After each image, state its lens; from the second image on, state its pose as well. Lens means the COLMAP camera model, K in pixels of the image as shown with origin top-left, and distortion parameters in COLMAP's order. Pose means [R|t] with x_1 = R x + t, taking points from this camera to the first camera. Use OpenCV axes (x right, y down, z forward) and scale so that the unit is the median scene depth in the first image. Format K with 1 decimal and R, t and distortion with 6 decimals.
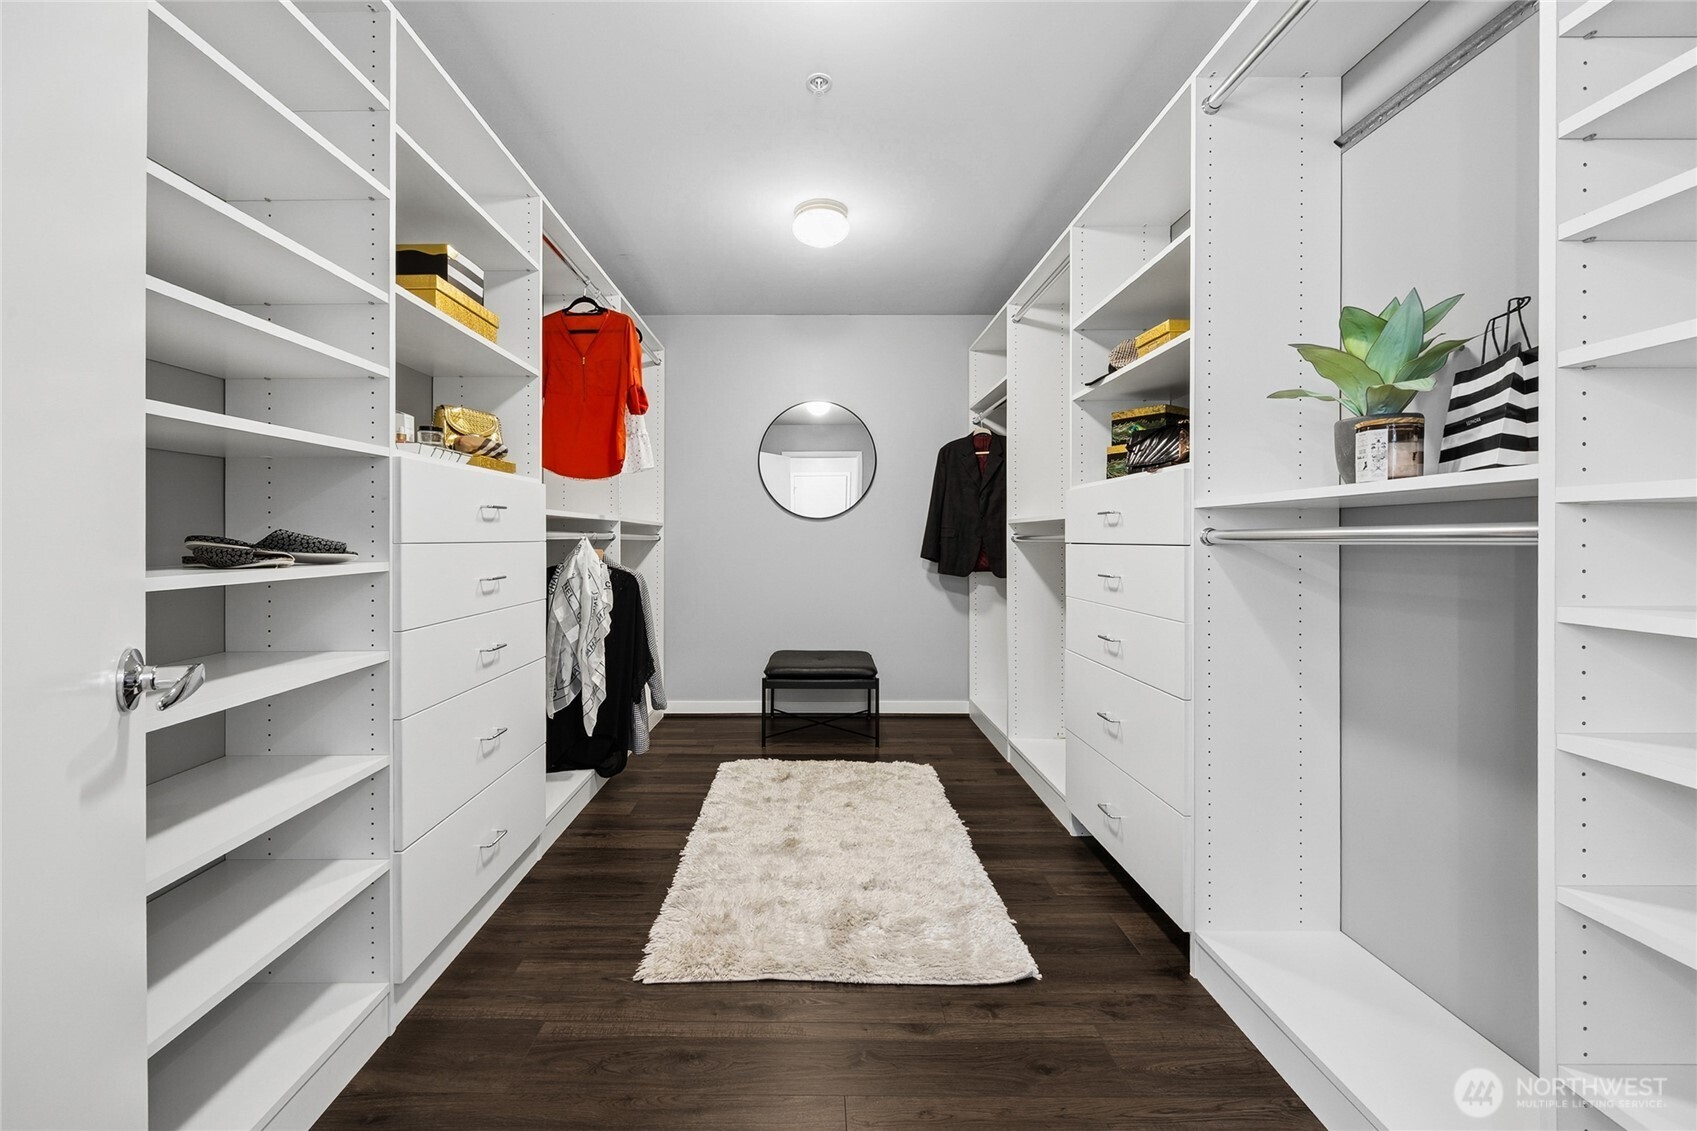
lens RADIAL K [[665.3, 0, 815.7], [0, 665.3, 540.3], [0, 0, 1]] dist [-0.003829, -0.000527]
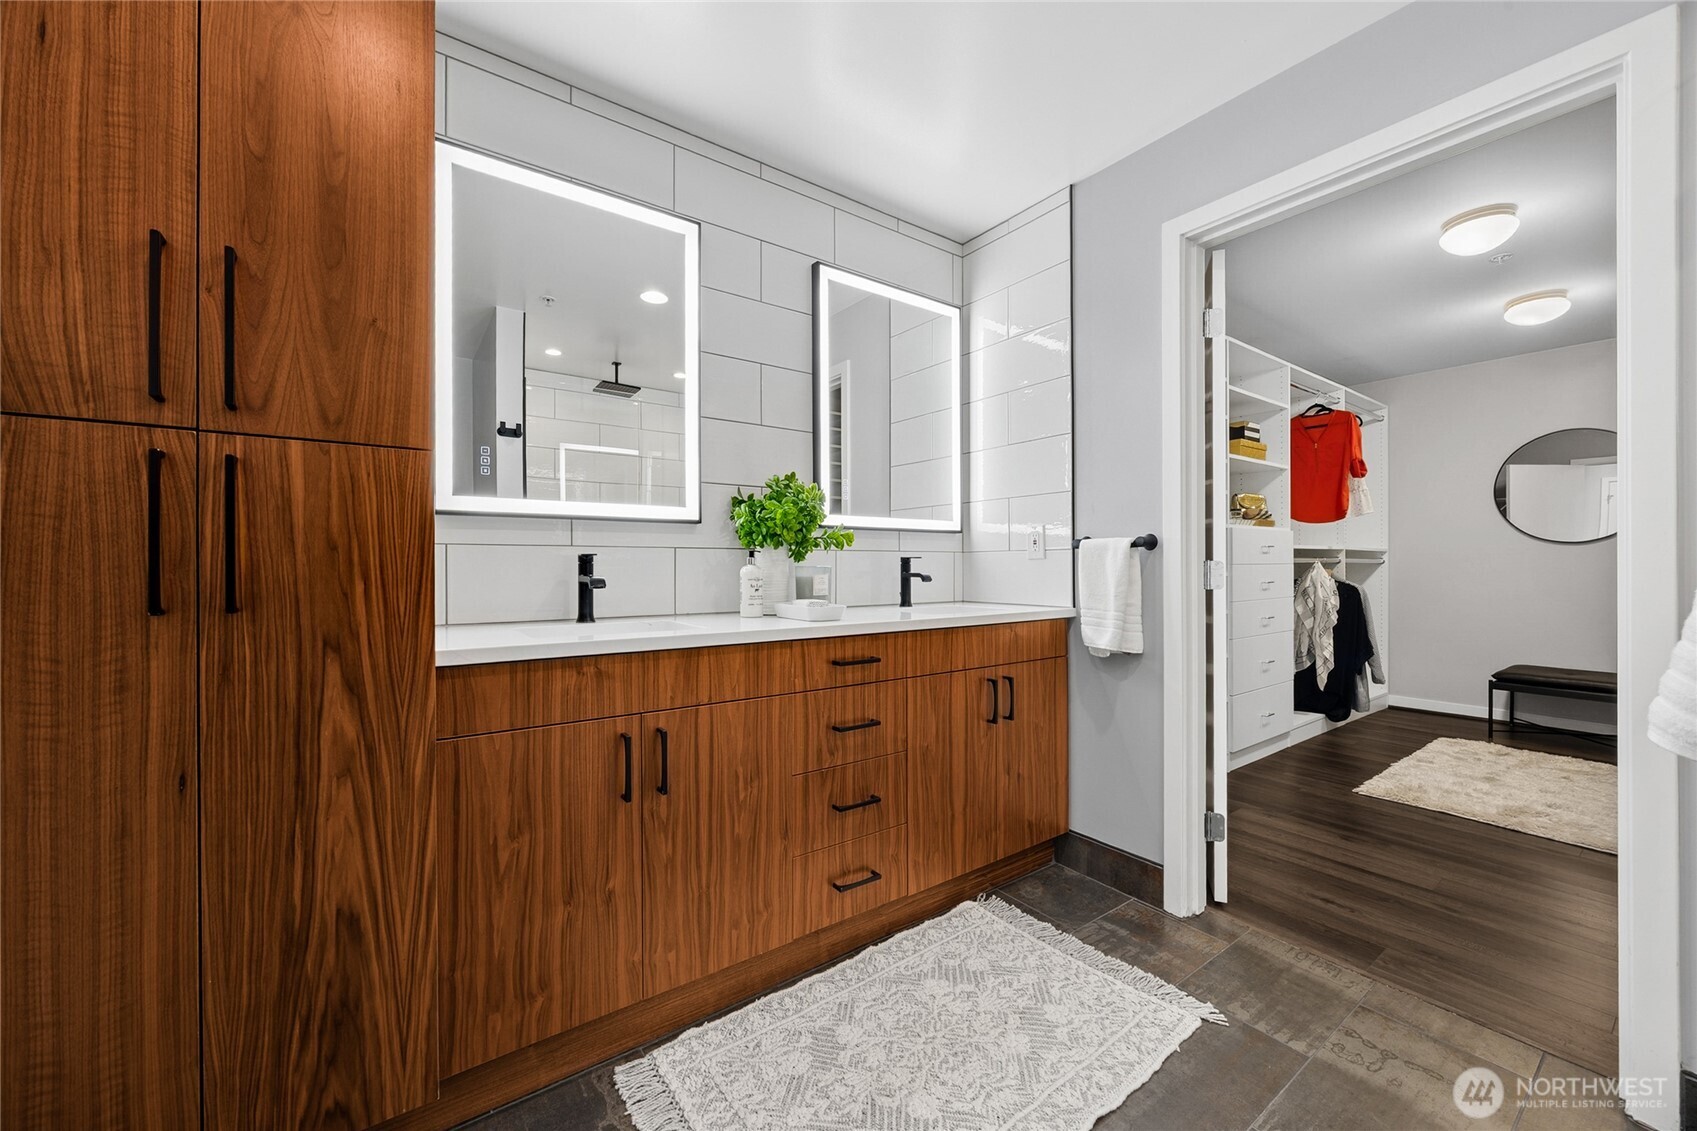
lens RADIAL K [[665.3, 0, 851.0], [0, 665.3, 561.1], [0, 0, 1]] dist [-0.003829, -0.000527]
pose [[0.598492, -0.004321, -0.801117, 0.239052], [0.001508, 0.999990, -0.004267, 0.000351], [0.801127, 0.001346, 0.598492, -0.790125]]
